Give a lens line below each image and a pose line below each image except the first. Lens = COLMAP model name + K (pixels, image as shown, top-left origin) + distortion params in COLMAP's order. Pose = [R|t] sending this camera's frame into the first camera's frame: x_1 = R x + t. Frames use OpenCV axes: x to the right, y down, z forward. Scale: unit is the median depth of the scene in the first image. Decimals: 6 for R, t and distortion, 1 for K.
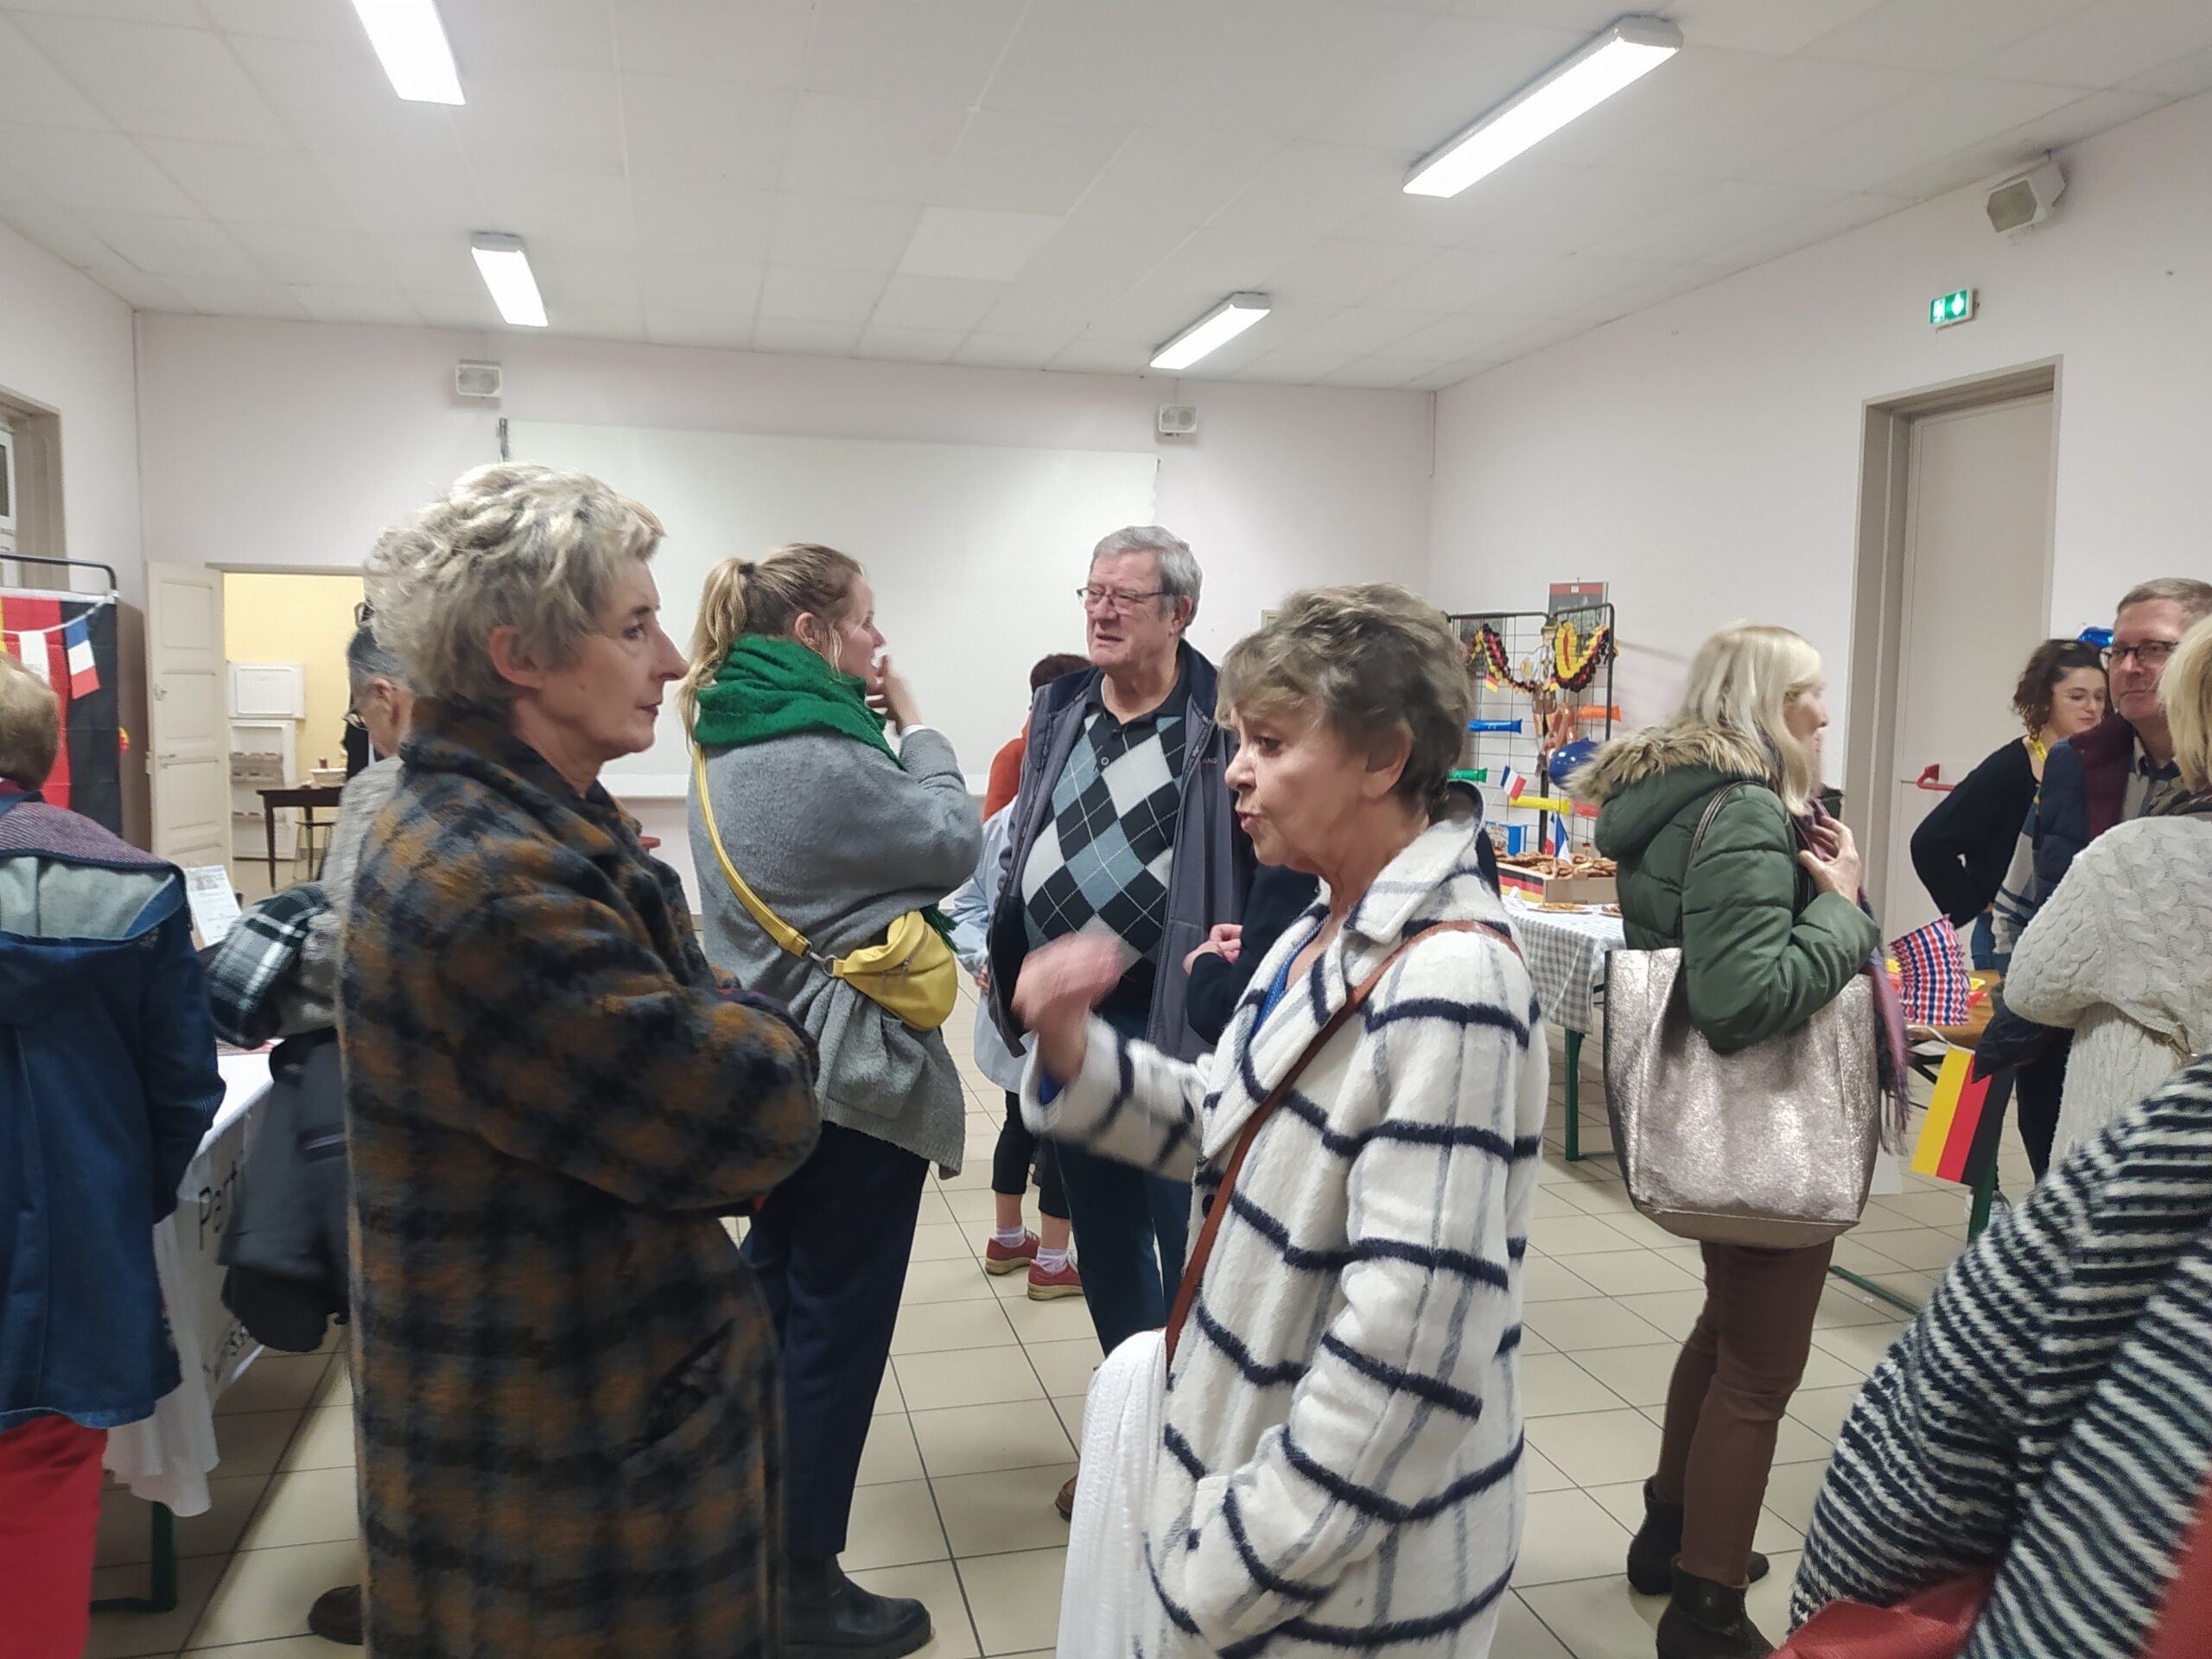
lens RADIAL K [[1662.9, 0, 1099.4], [0, 1662.9, 816.8], [0, 0, 1]] dist [0.119981, -0.194759]
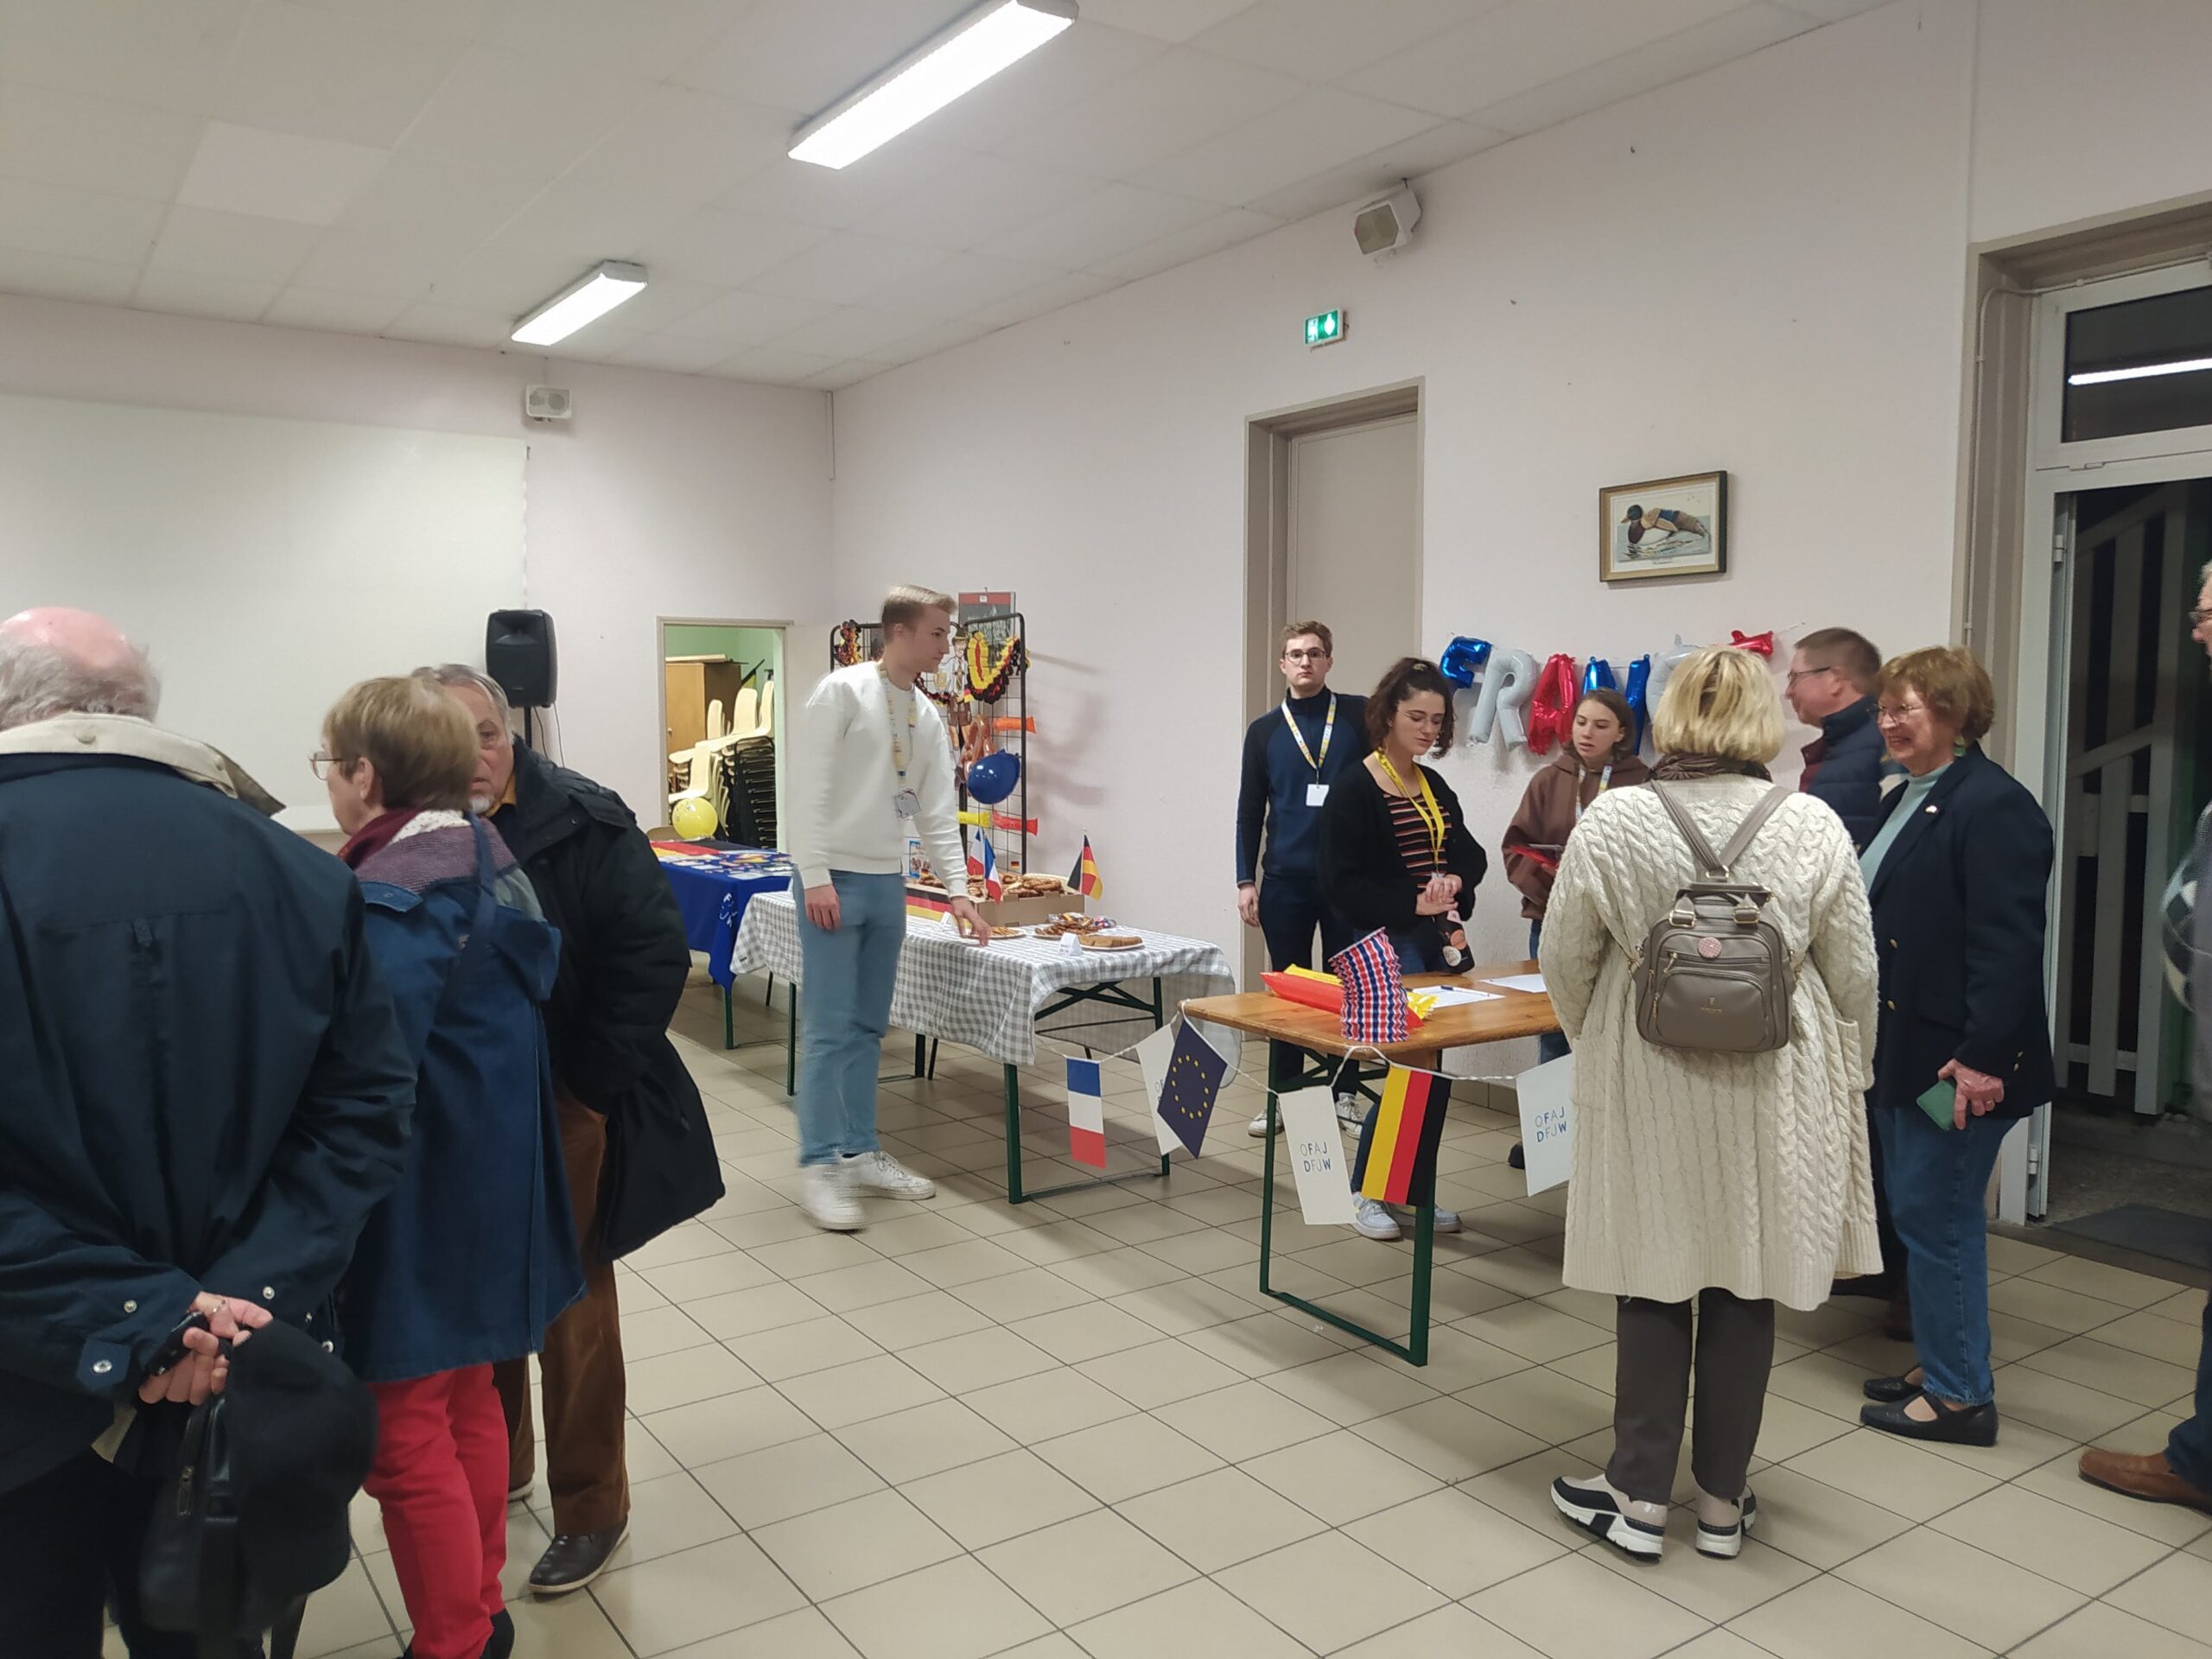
lens RADIAL K [[1655.4, 0, 1105.4], [0, 1655.4, 822.3], [0, 0, 1]] dist [0.119268, -0.187346]
pose [[0.937681, -0.038901, 0.345313, 0.009711], [0.040204, 0.999186, 0.003392, -0.005501], [-0.345164, 0.010702, 0.938481, 0.068919]]
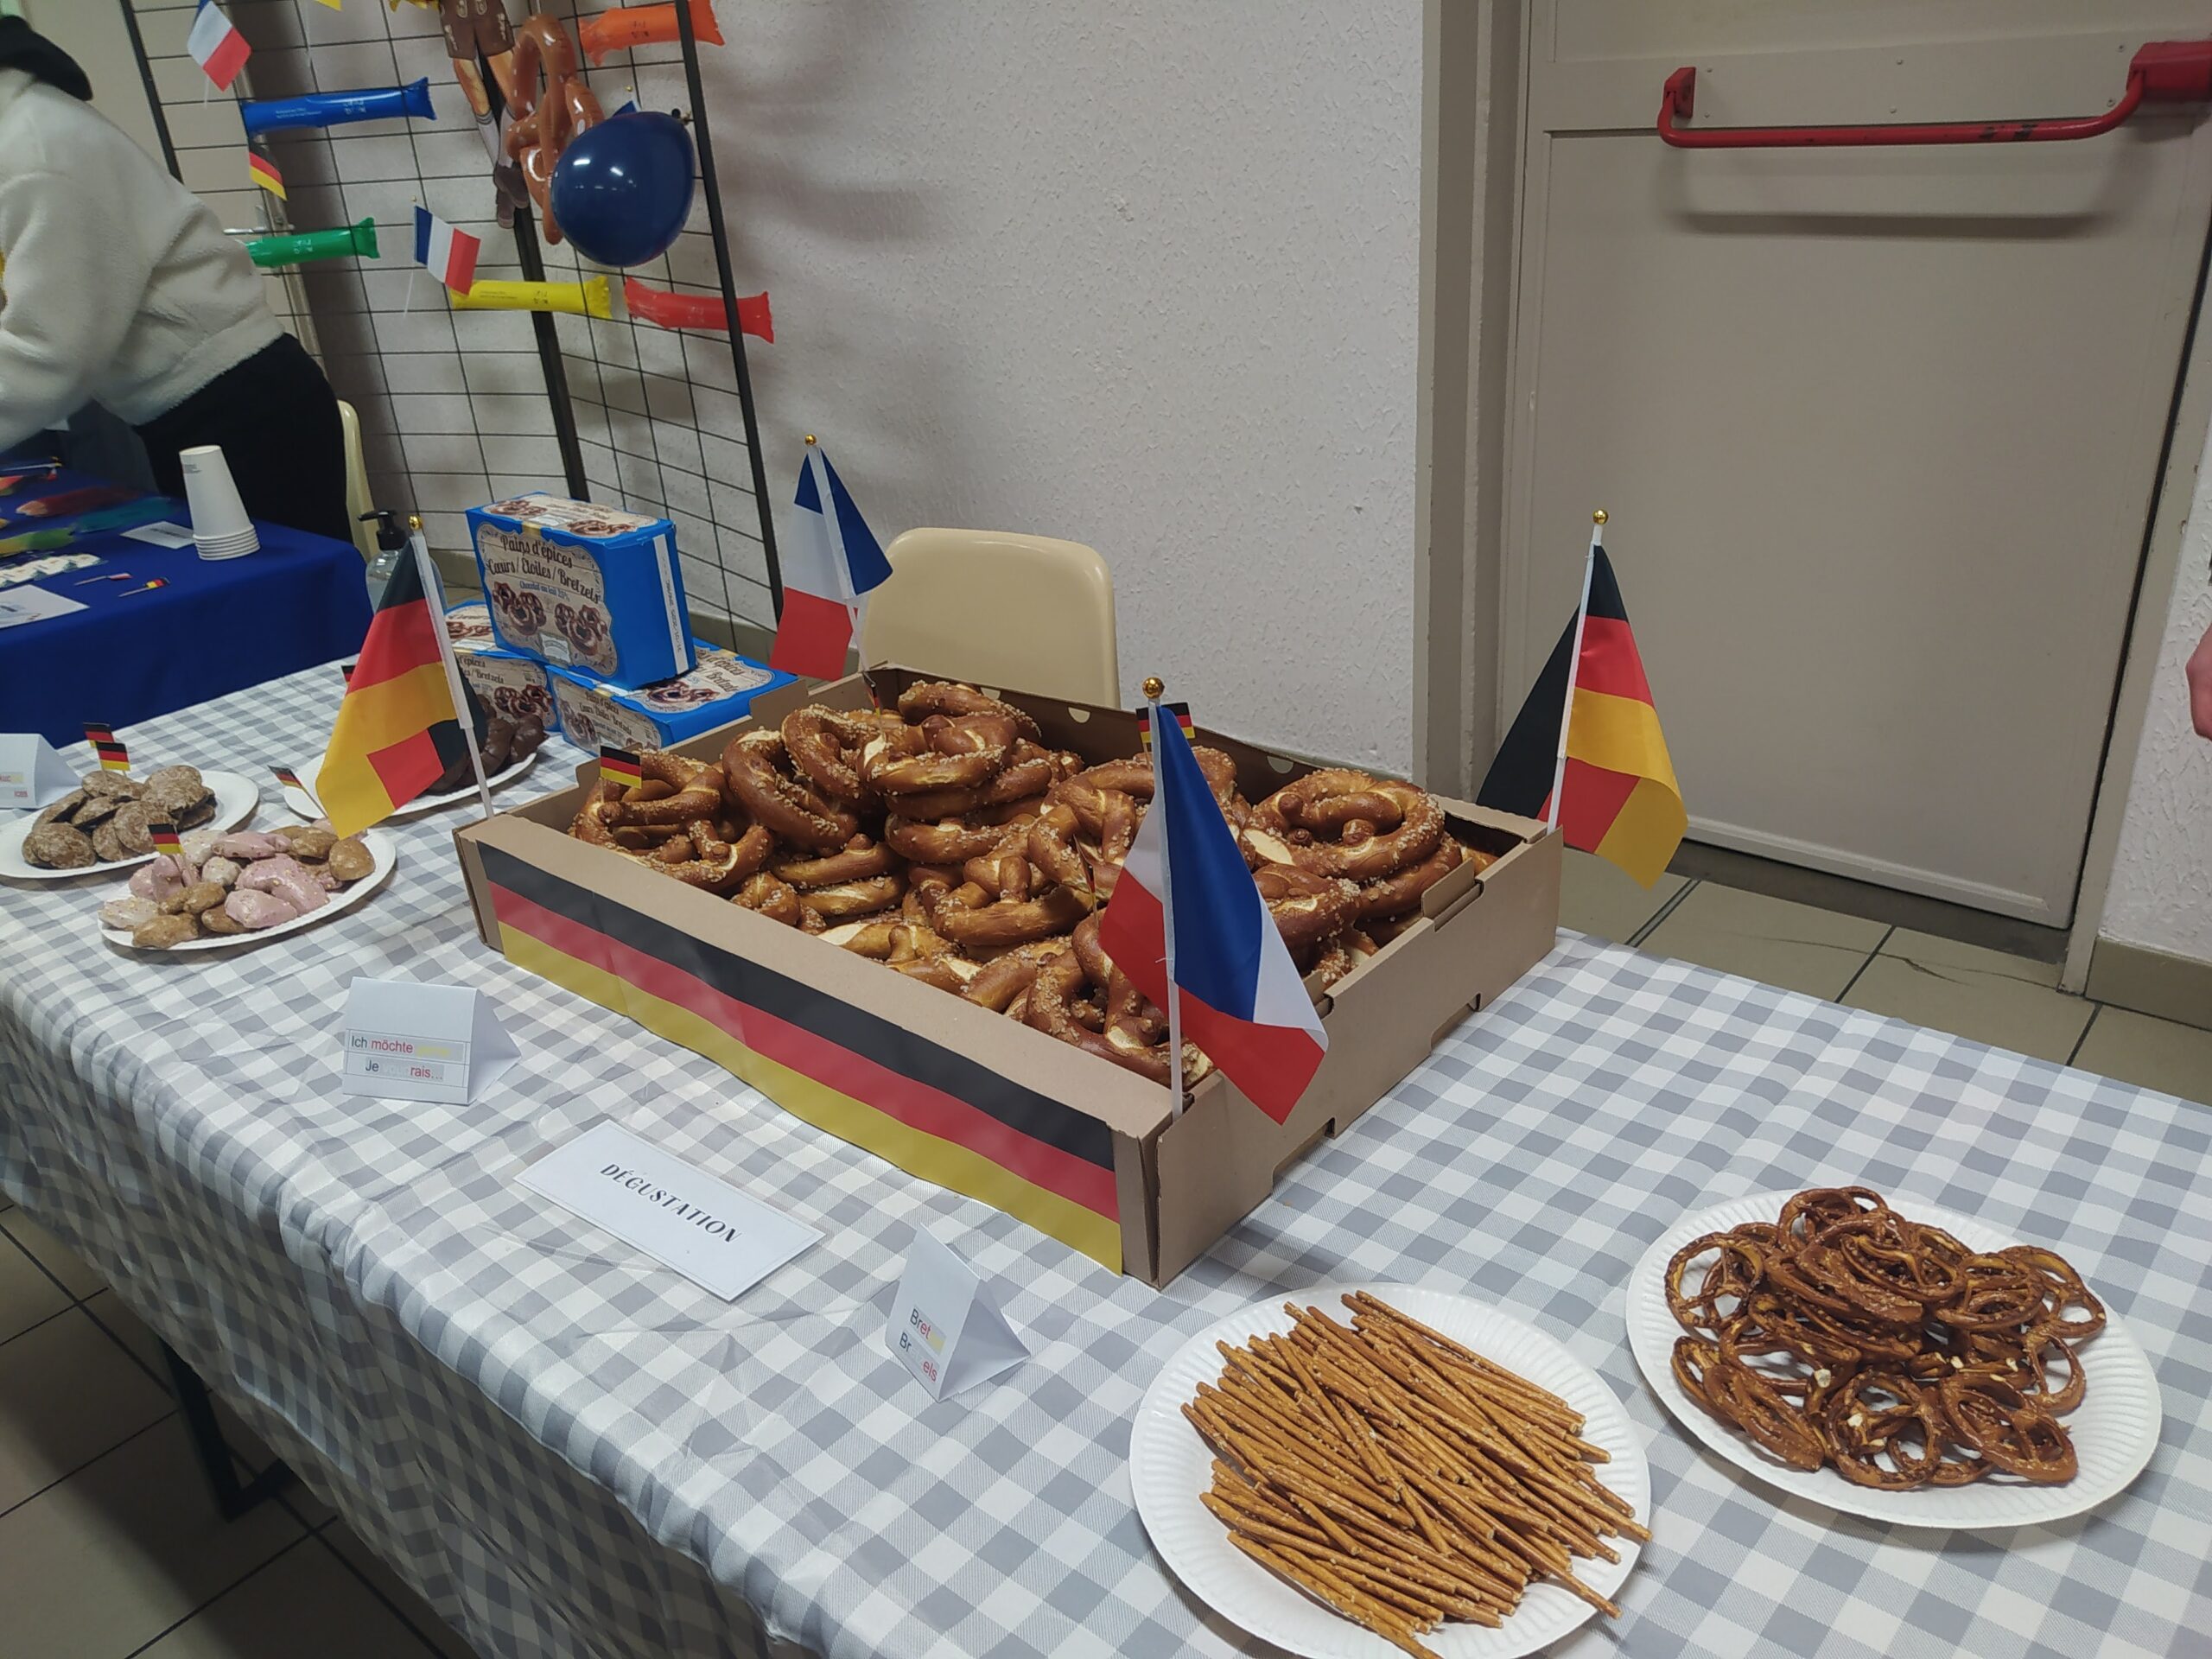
lens RADIAL K [[1662.9, 0, 1099.4], [0, 1662.9, 816.8], [0, 0, 1]] dist [0.119981, -0.194759]
pose [[0.806934, -0.309540, 0.503034, 0.140745], [0.127198, 0.922762, 0.363774, -0.025558], [-0.576783, -0.229557, 0.783980, 0.622542]]
